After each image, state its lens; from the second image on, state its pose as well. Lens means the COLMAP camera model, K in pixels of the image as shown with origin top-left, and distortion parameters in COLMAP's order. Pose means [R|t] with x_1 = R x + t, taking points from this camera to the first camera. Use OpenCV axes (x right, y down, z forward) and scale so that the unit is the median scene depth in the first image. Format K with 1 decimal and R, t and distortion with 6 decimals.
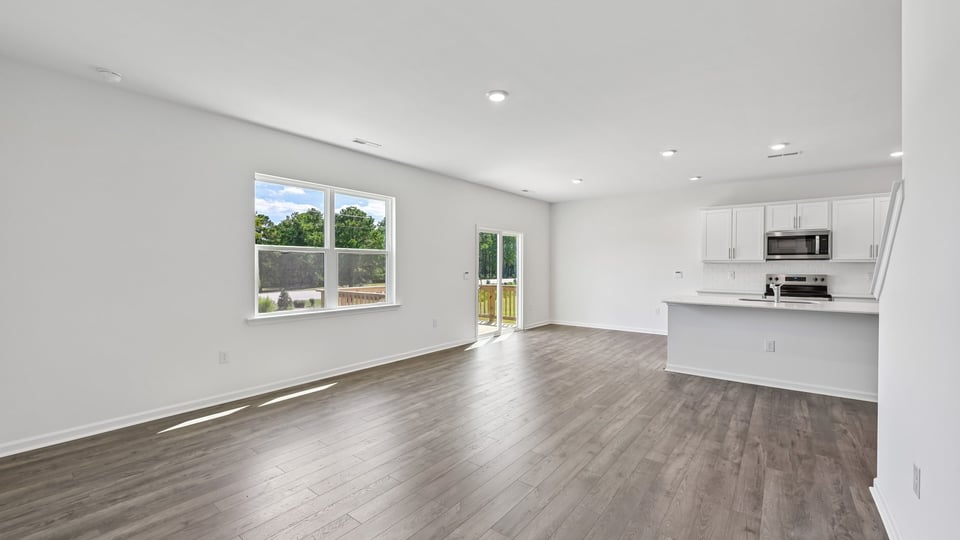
lens RADIAL K [[393.5, 0, 476.8], [0, 393.5, 269.0], [0, 0, 1]] dist [0.003701, -0.000332]
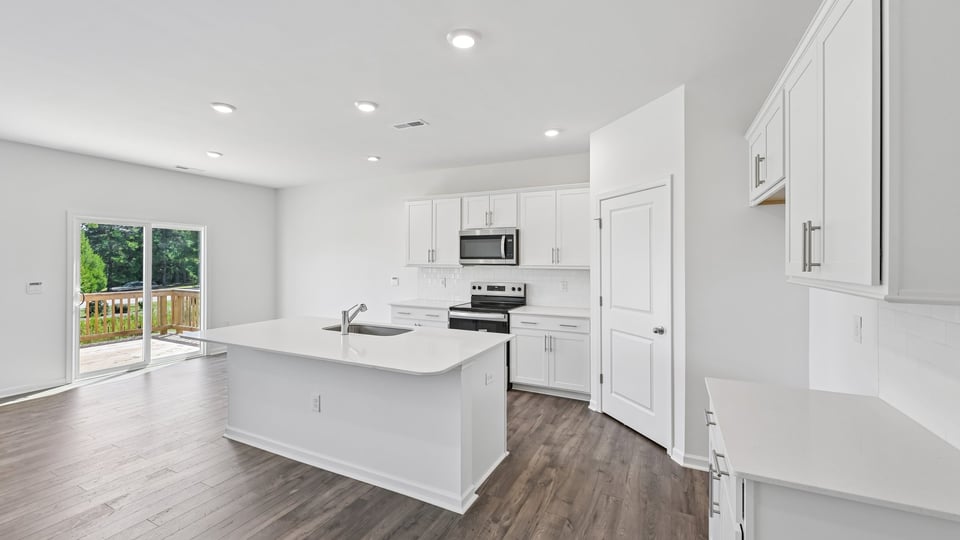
lens RADIAL K [[393.5, 0, 478.1], [0, 393.5, 260.4], [0, 0, 1]] dist [0.003701, -0.000332]
pose [[0.981213, 0.001486, 0.192924, 0.617938], [-0.000142, 0.999976, -0.006977, -0.026507], [-0.192930, 0.006819, 0.981189, 0.212135]]
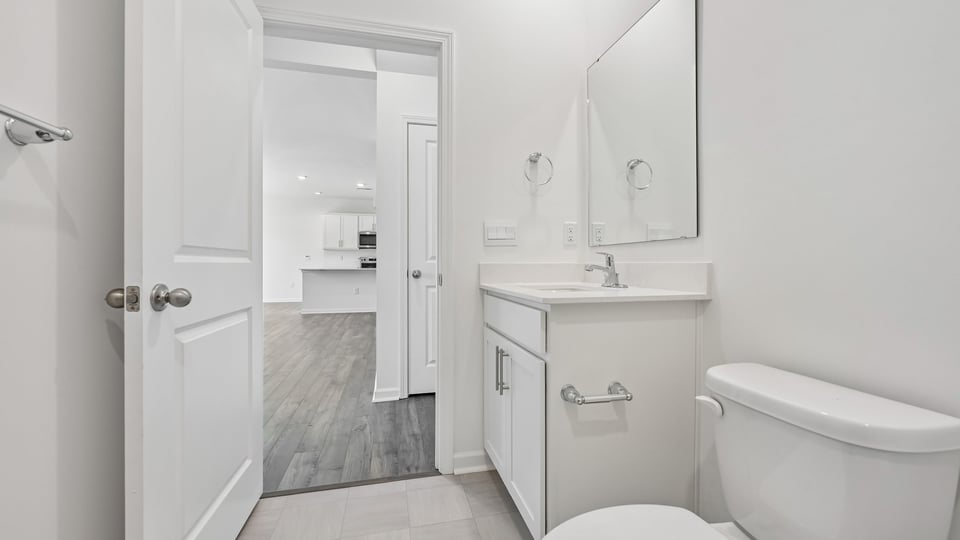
lens RADIAL K [[391.6, 0, 483.8], [0, 391.6, 263.5], [0, 0, 1]] dist [0.000884, 0.000010]
pose [[0.619619, 0.001674, 0.784901, -0.234320], [0.004518, 0.999974, -0.005700, 0.053321], [-0.784889, 0.007078, 0.619595, -0.432350]]
